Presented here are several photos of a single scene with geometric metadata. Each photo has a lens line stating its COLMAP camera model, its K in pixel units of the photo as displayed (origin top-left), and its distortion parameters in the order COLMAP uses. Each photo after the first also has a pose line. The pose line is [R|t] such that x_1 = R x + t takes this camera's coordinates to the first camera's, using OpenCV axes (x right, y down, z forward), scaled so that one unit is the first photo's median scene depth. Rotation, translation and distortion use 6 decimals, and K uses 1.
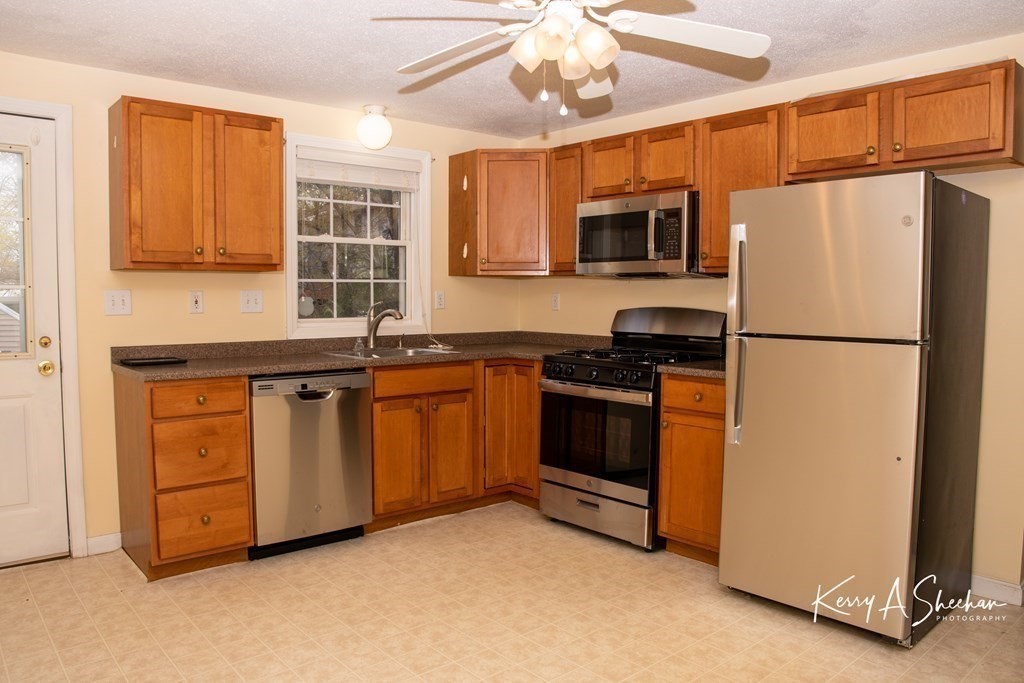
lens RADIAL K [[760.5, 0, 512.0], [0, 760.5, 341.5], [0, 0, 1]] dist [-0.081329, 0.012381]
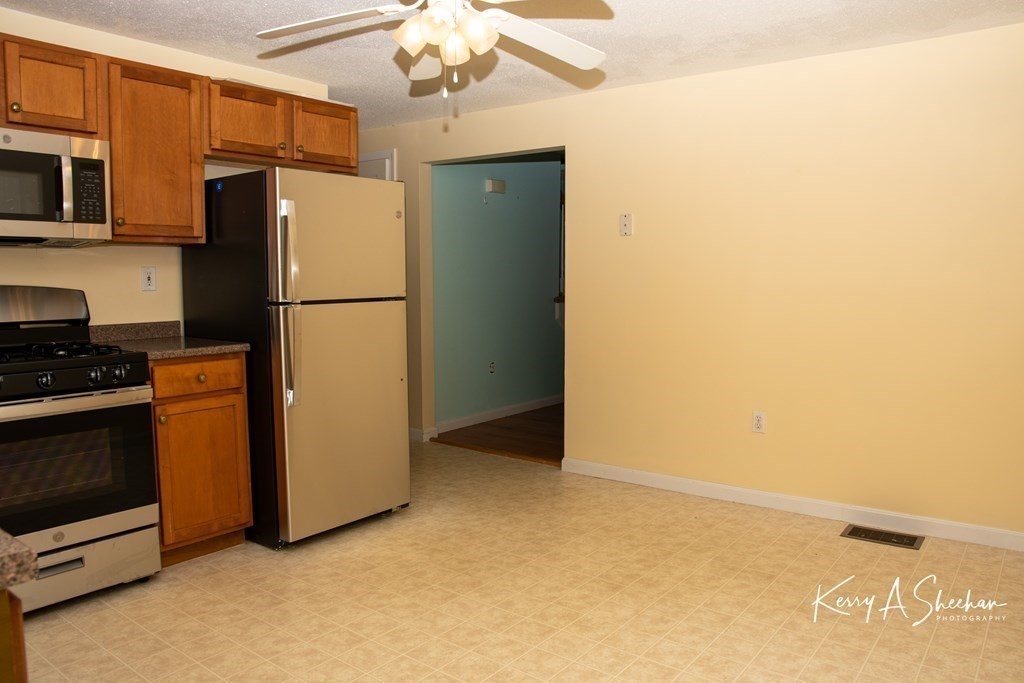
lens RADIAL K [[760.5, 0, 512.0], [0, 760.5, 341.5], [0, 0, 1]] dist [-0.081329, 0.012381]
pose [[-0.202243, -0.087795, 0.975392, -0.732457], [0.067186, 0.992383, 0.103255, -0.040002], [-0.977028, 0.086415, -0.194804, 0.822914]]
